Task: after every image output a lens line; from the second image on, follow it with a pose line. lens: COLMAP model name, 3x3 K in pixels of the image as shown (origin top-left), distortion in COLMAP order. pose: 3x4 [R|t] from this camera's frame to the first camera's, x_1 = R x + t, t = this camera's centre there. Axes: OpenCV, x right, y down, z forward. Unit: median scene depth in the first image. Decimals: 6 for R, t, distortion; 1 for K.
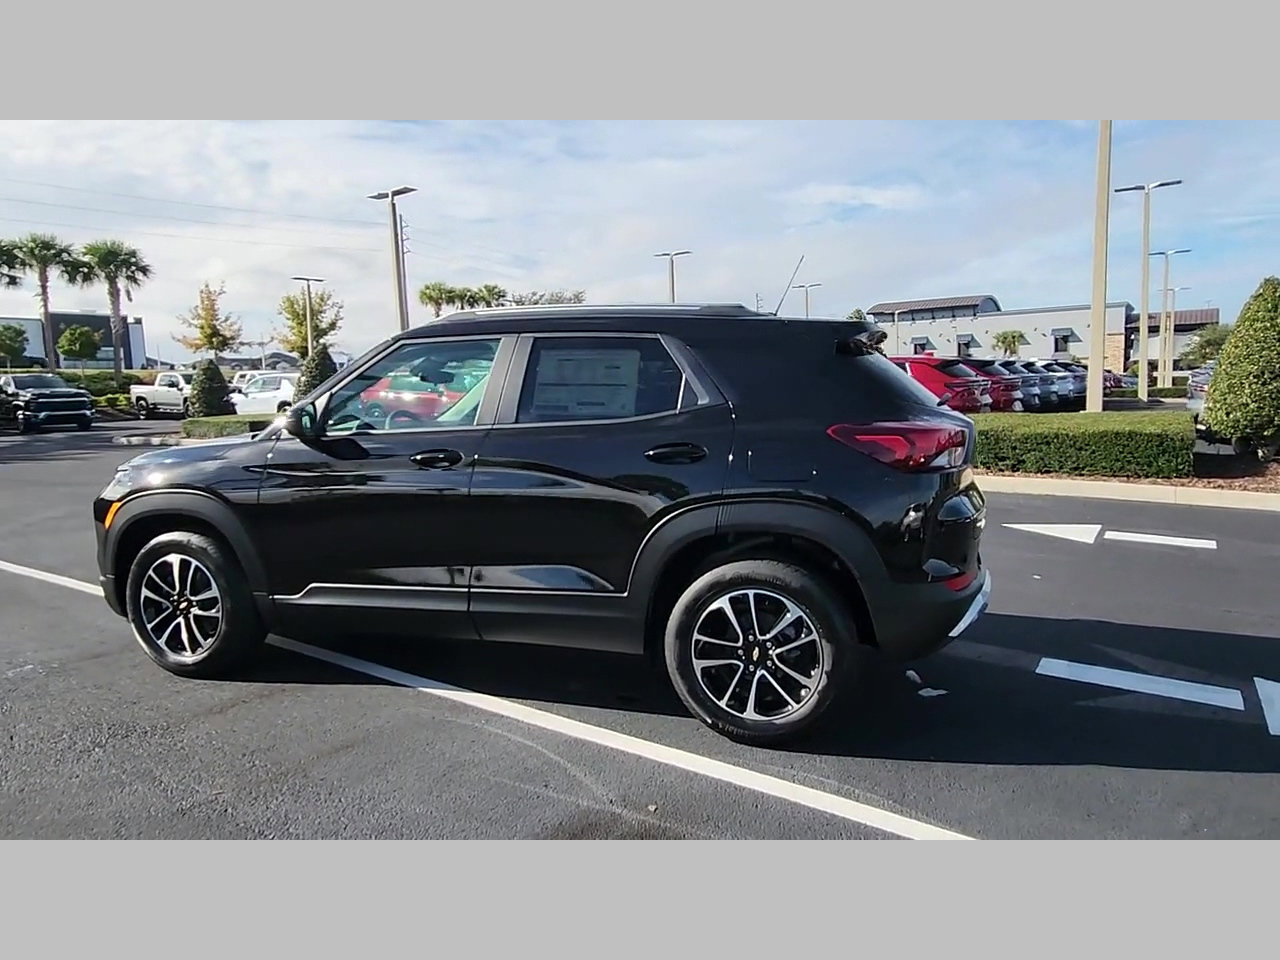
lens RADIAL K [[794.9, 0, 645.9], [0, 794.9, 484.5], [0, 0, 1]] dist [0.000150, 0.006028]
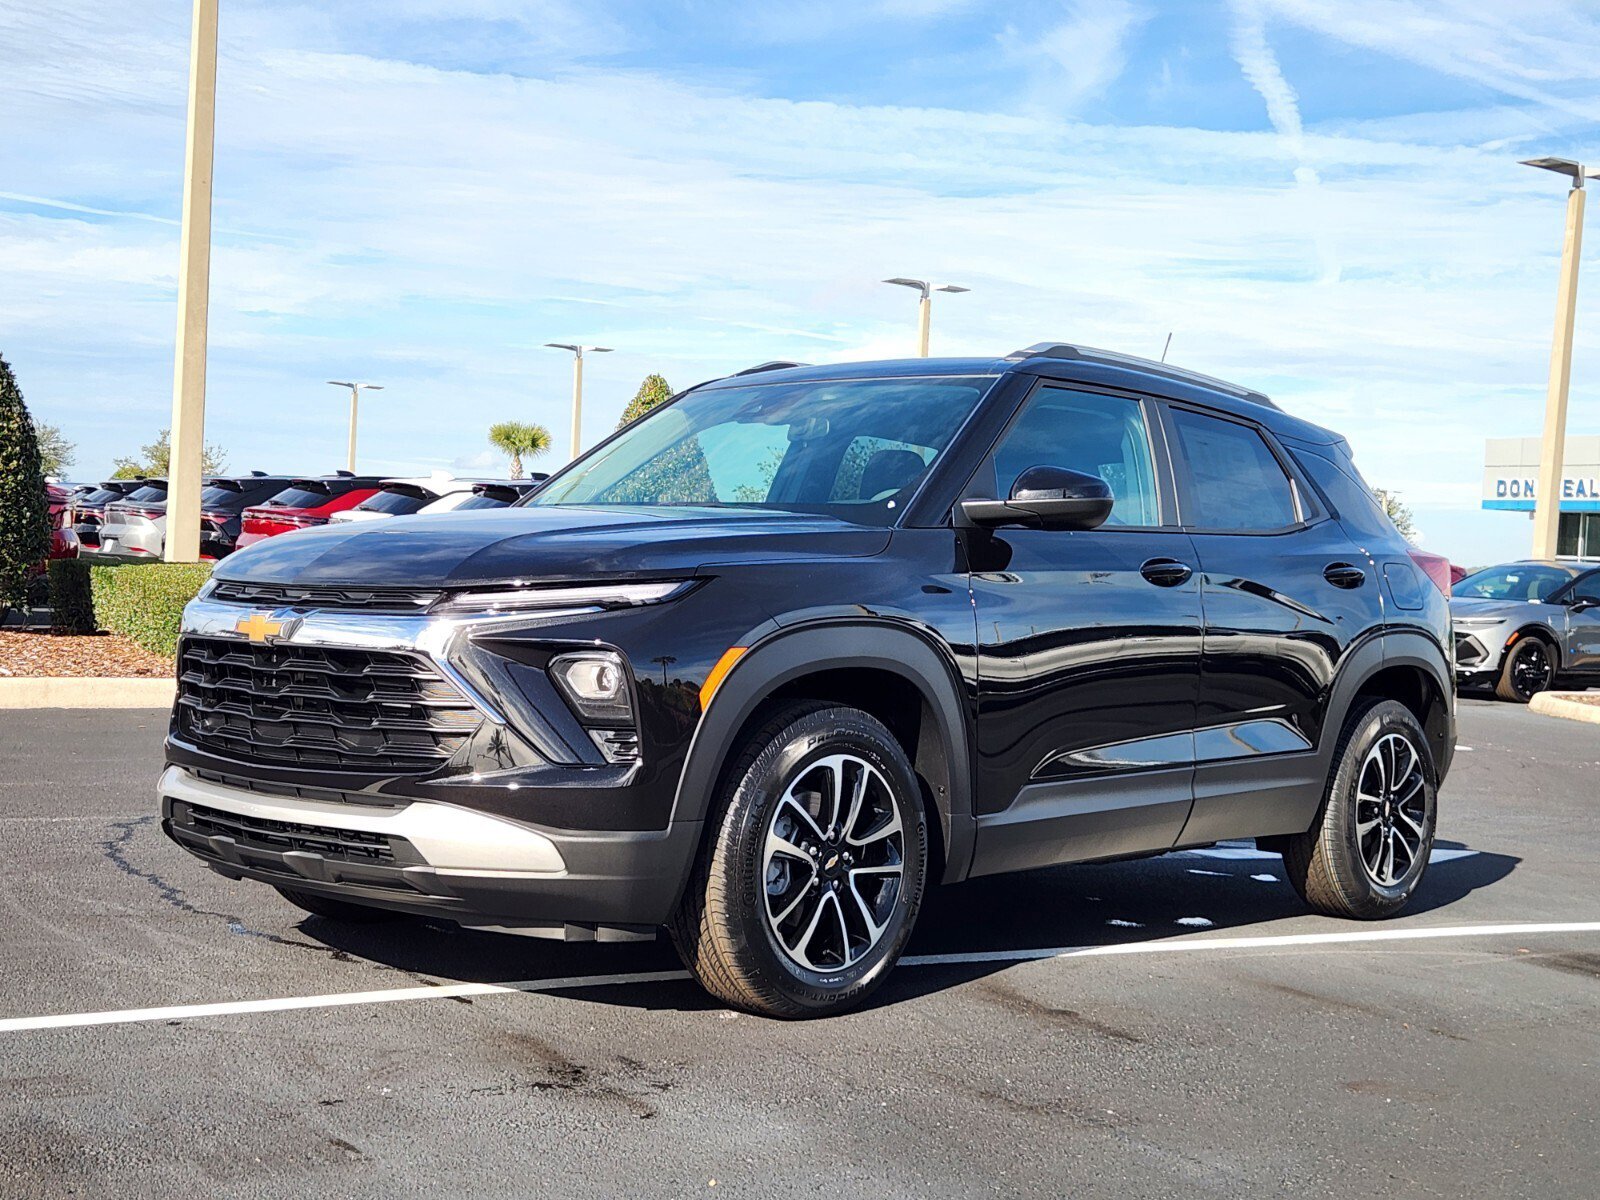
lens RADIAL K [[2056.1, 0, 759.7], [0, 2056.1, 628.5], [0, 0, 1]] dist [0.074780, 0.000000]
pose [[0.427726, 0.017841, 0.903732, -1.709987], [0.049531, 0.997840, -0.043141, 0.063023], [-0.902550, 0.063215, 0.425919, 0.503860]]
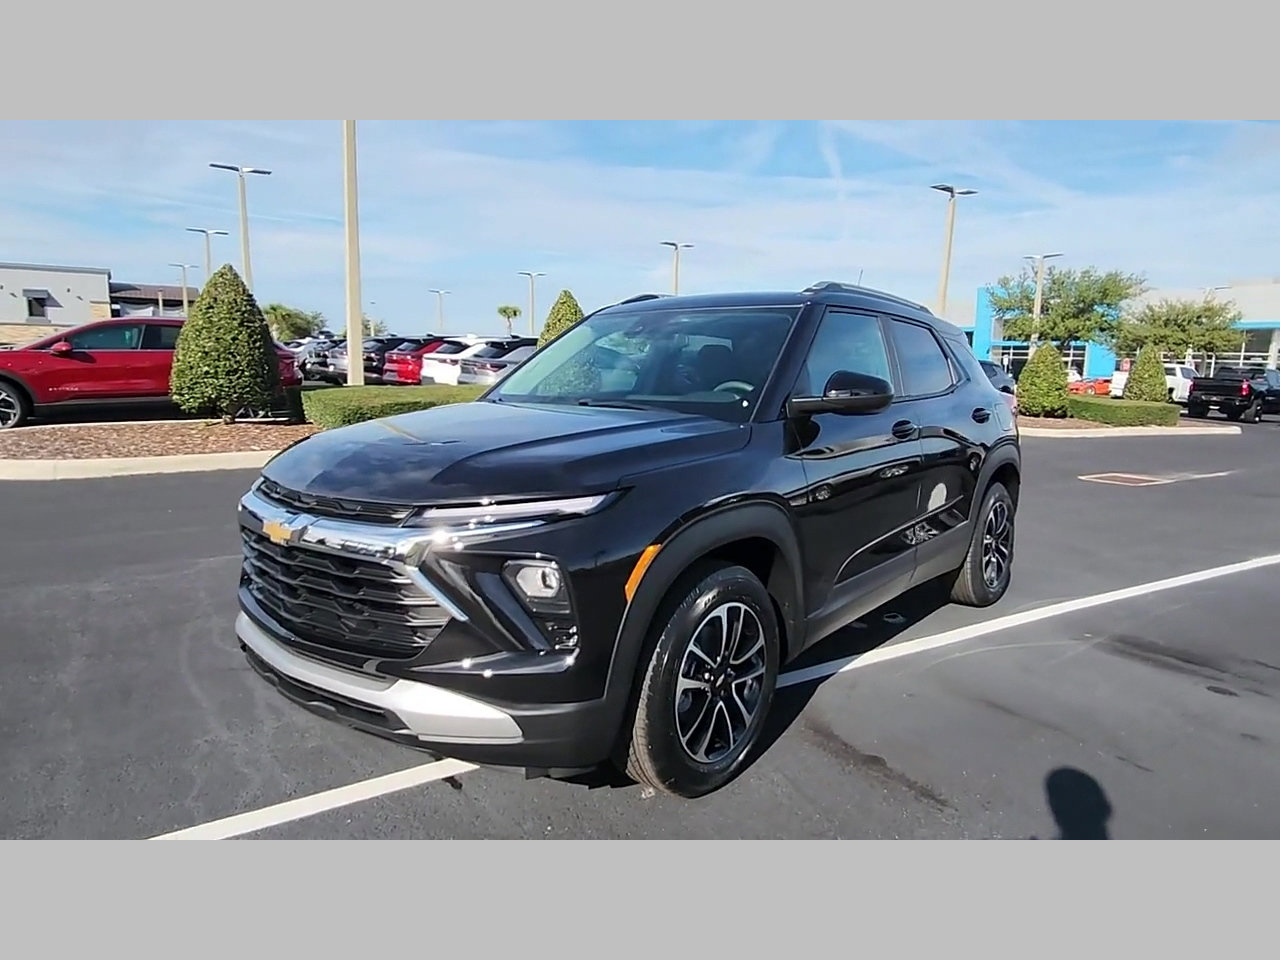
lens RADIAL K [[794.9, 0, 647.4], [0, 794.9, 481.9], [0, 0, 1]] dist [0.000150, 0.006028]
pose [[0.383403, -0.108704, 0.917162, -1.181019], [0.080377, 0.993209, 0.084117, -0.069145], [-0.920077, 0.041467, 0.389537, 0.791679]]
